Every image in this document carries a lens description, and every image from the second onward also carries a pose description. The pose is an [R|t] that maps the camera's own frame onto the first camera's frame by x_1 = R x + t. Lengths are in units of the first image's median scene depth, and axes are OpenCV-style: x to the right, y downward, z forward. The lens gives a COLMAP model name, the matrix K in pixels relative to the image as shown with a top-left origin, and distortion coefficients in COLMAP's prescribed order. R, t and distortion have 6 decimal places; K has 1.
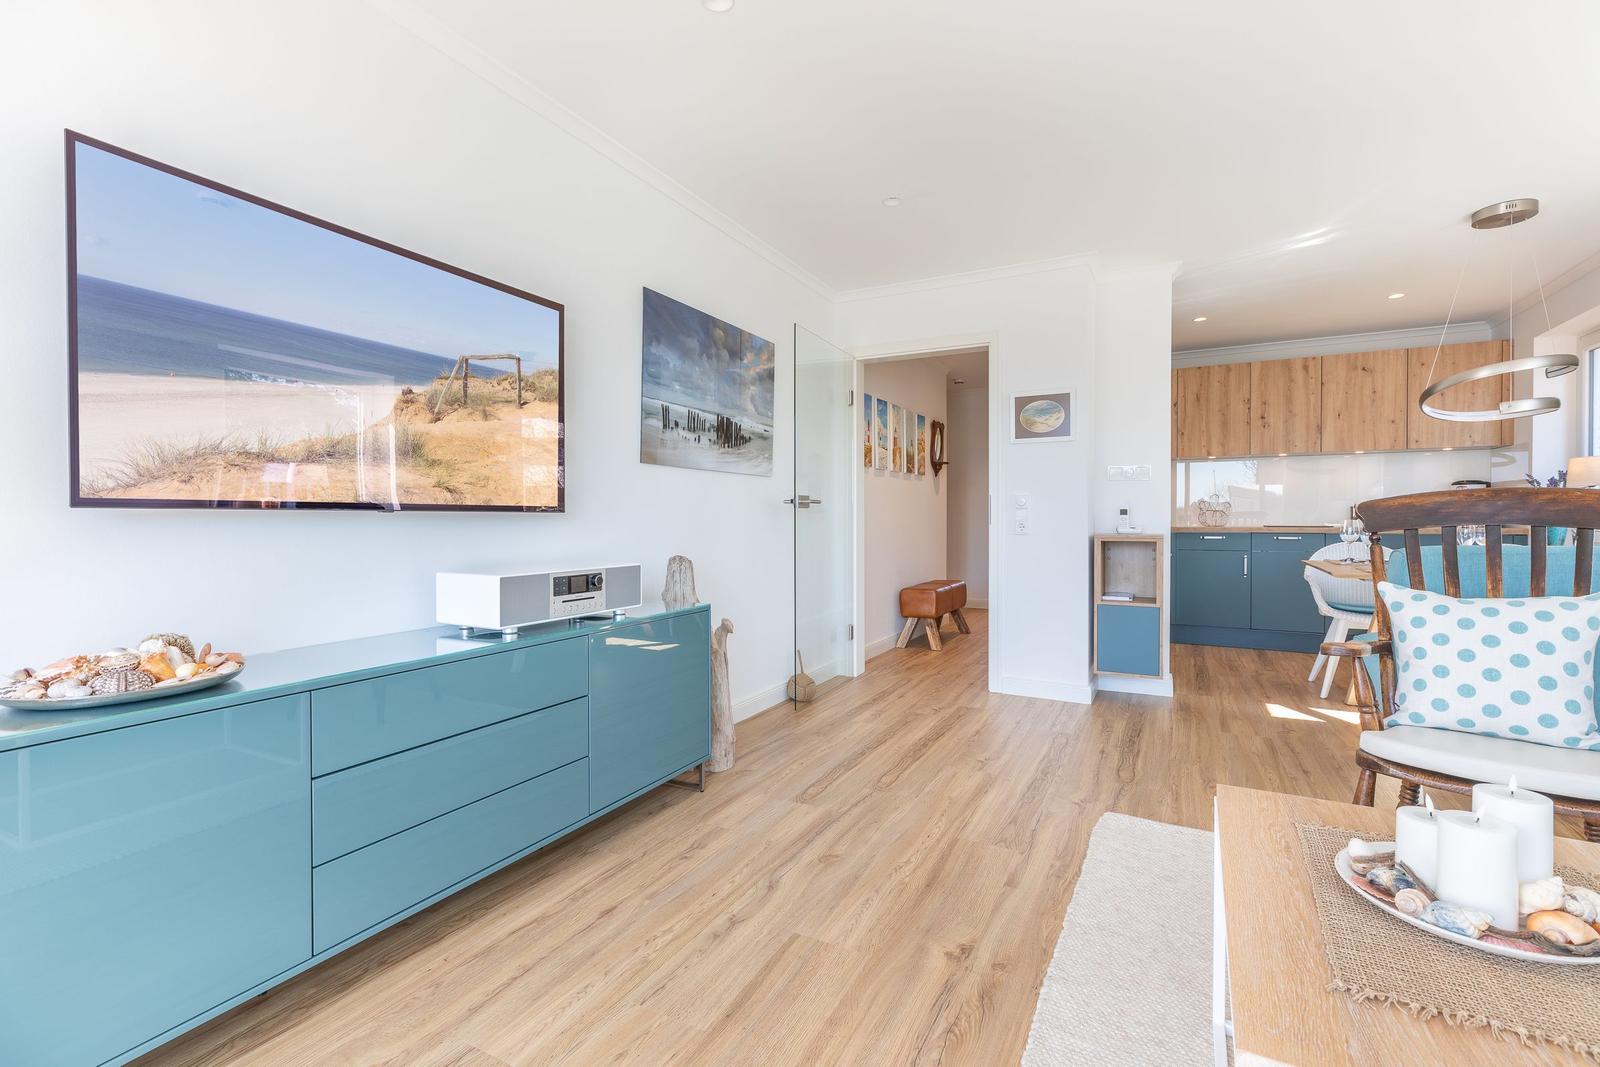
lens RADIAL K [[714.8, 0, 802.4], [0, 714.8, 527.5], [0, 0, 1]] dist [-0.000454, -0.000843]
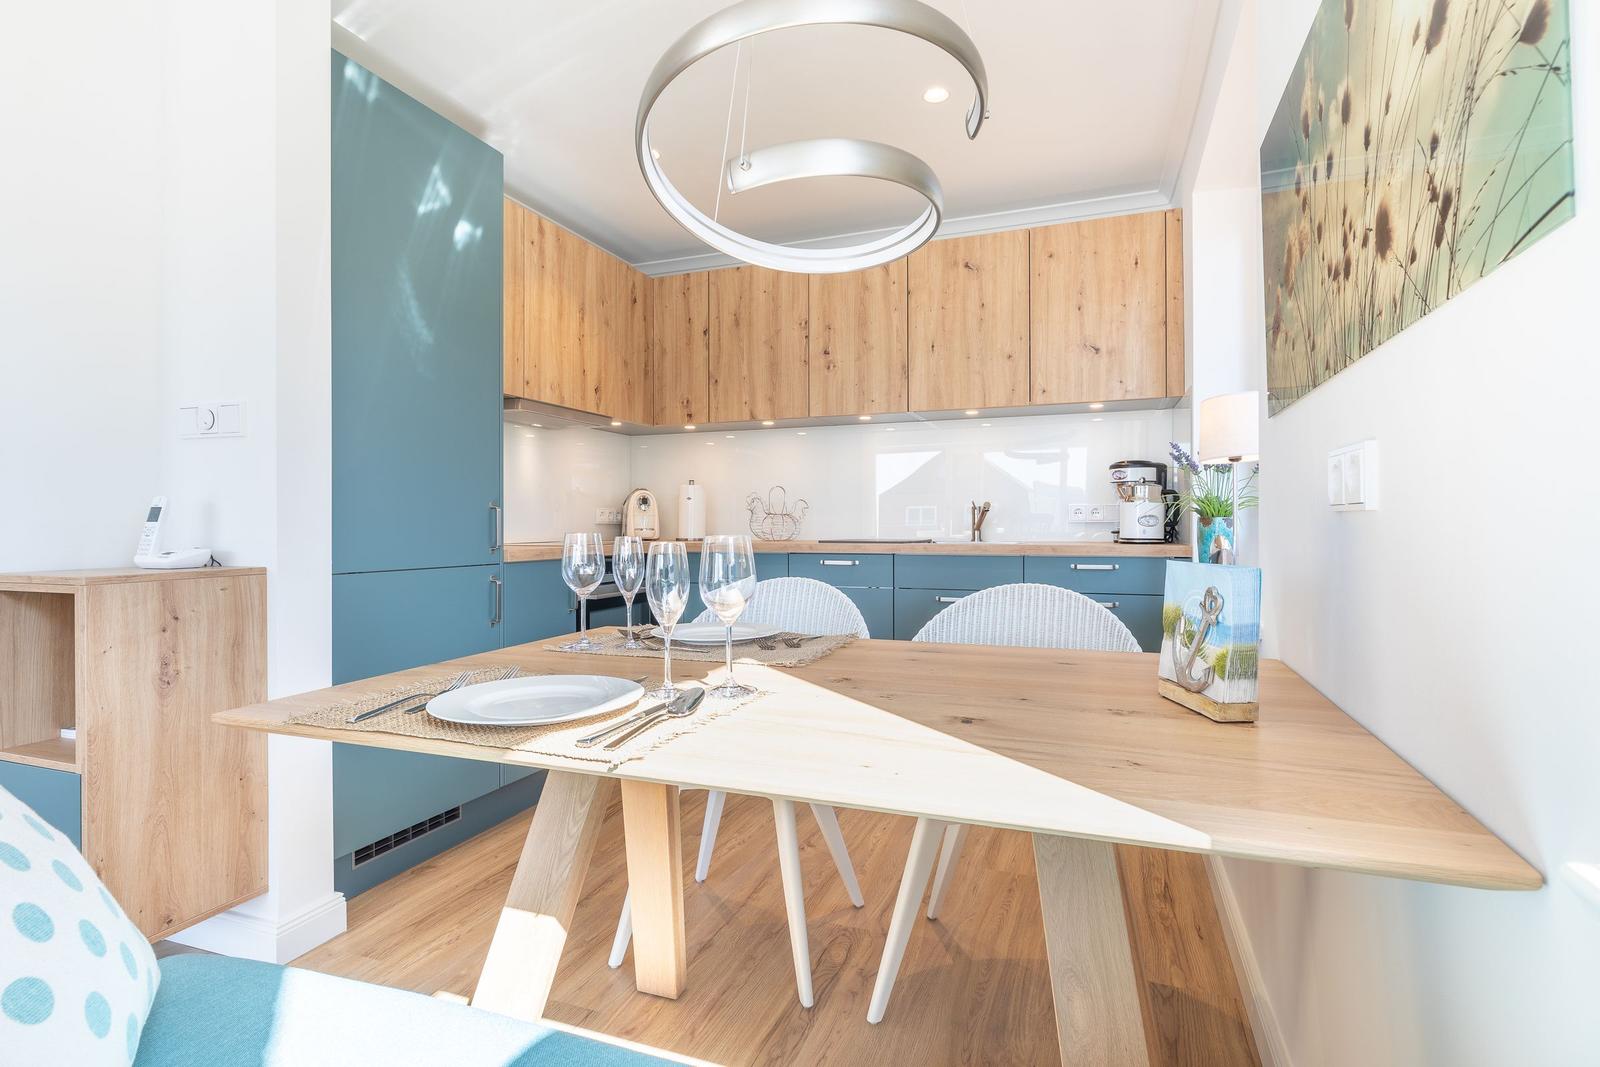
lens RADIAL K [[781.5, 0, 808.4], [0, 781.5, 520.9], [0, 0, 1]] dist [-0.011790, 0.003769]
pose [[0.993424, 0.000430, 0.114490, 1.029773], [0.001634, 0.999838, -0.017938, -0.012136], [-0.114480, 0.018007, 0.993262, 0.697213]]
